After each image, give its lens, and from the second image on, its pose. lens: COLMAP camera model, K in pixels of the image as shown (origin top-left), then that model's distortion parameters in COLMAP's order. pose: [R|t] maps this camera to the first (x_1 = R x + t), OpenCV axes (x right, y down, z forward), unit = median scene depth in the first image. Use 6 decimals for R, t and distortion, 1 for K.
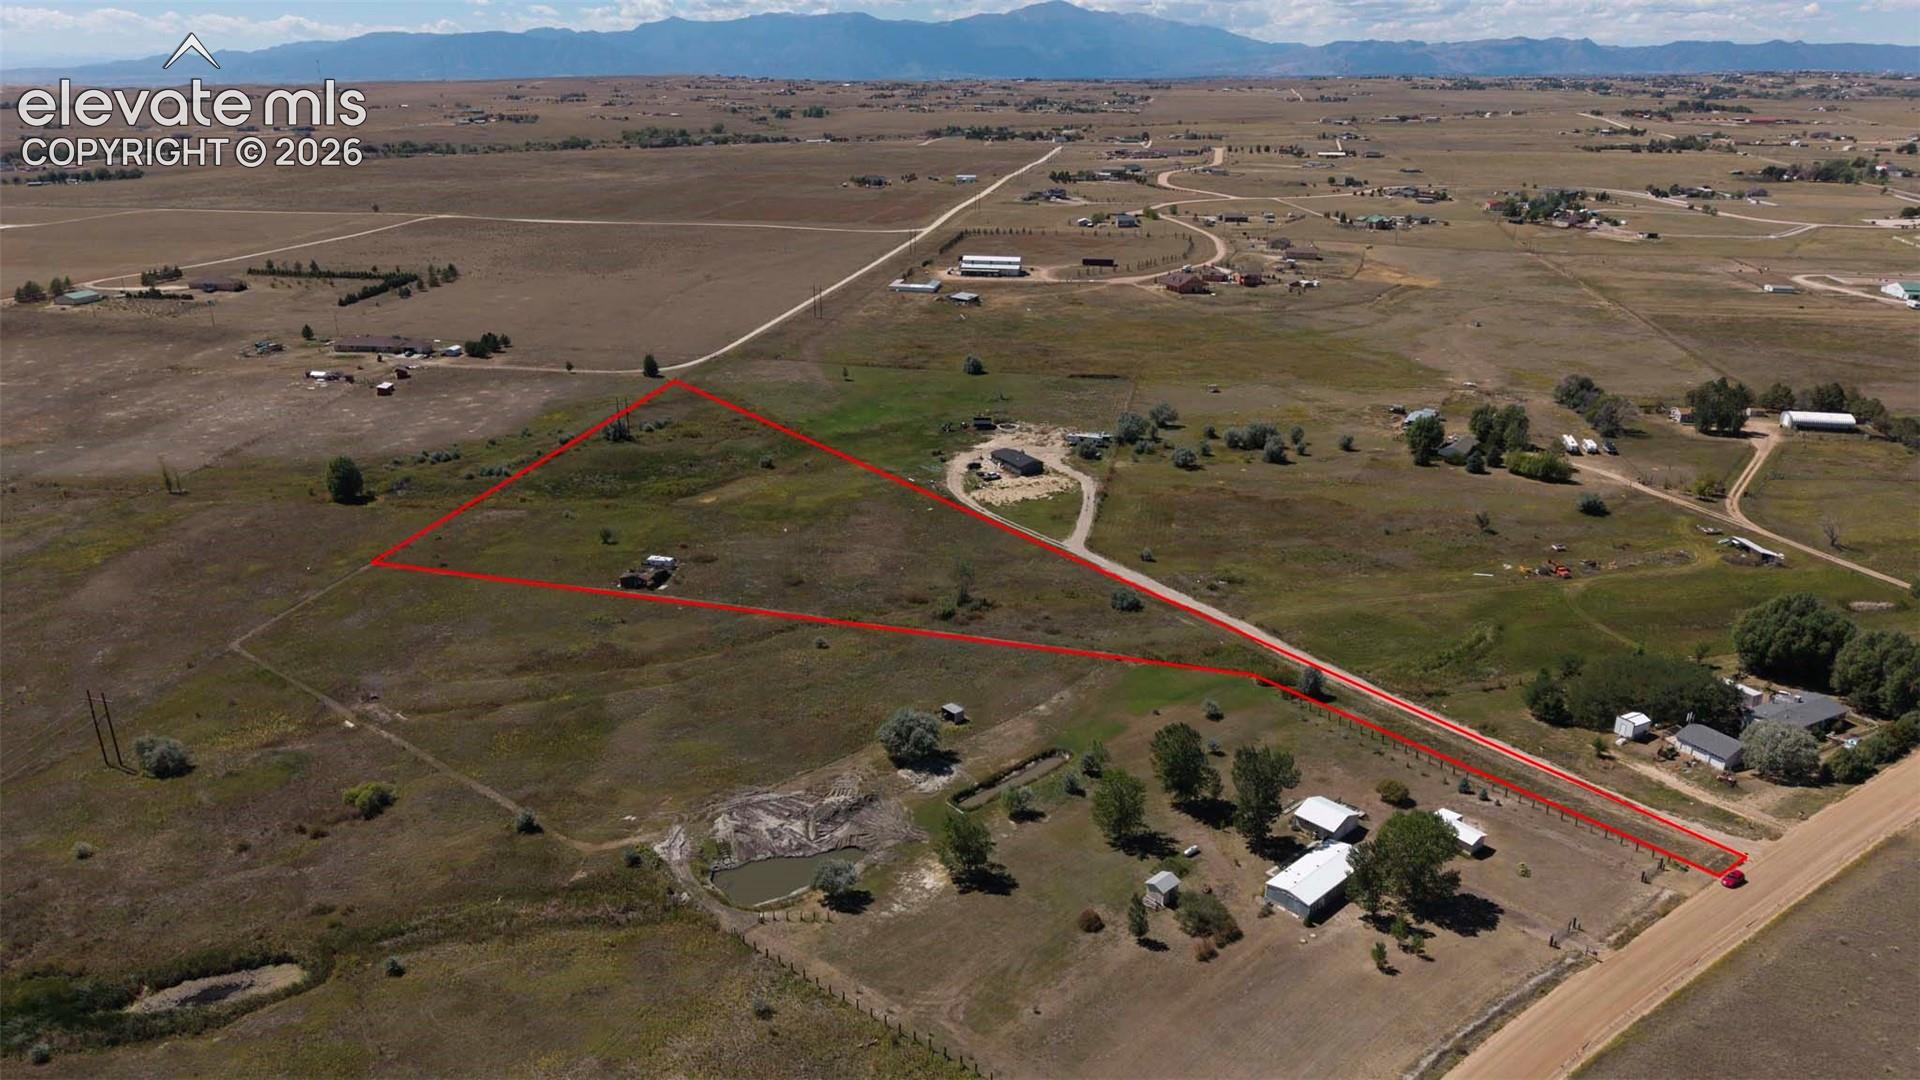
lens RADIAL K [[1276.0, 0, 960.0], [0, 1276.0, 540.0], [0, 0, 1]] dist [0.017169, -0.020503]
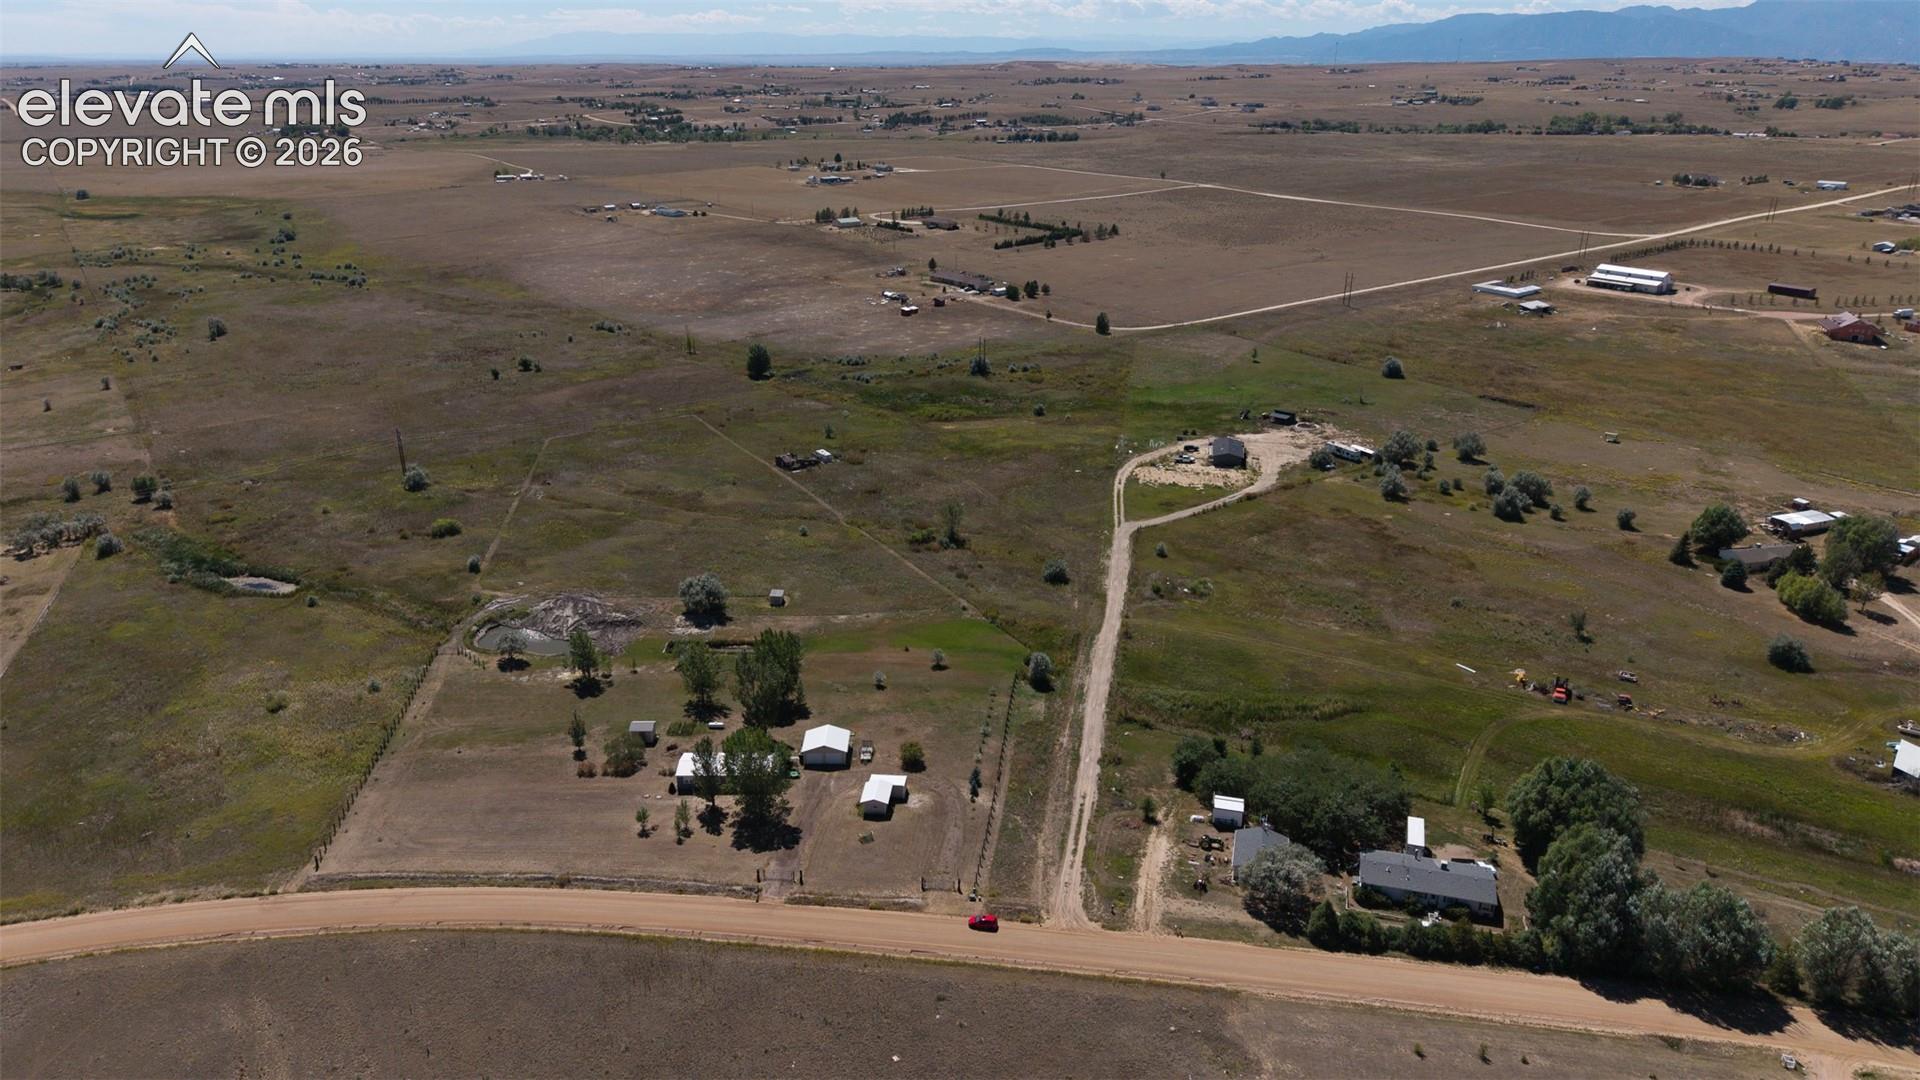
lens RADIAL K [[1284.2, 0, 964.0], [0, 1284.2, 541.3], [0, 0, 1]] dist [0.032180, -0.042214]
pose [[0.733396, 0.242177, -0.635202, 0.523453], [-0.235265, 0.967072, 0.097072, -0.042688], [0.637794, 0.078248, 0.766222, 0.116245]]
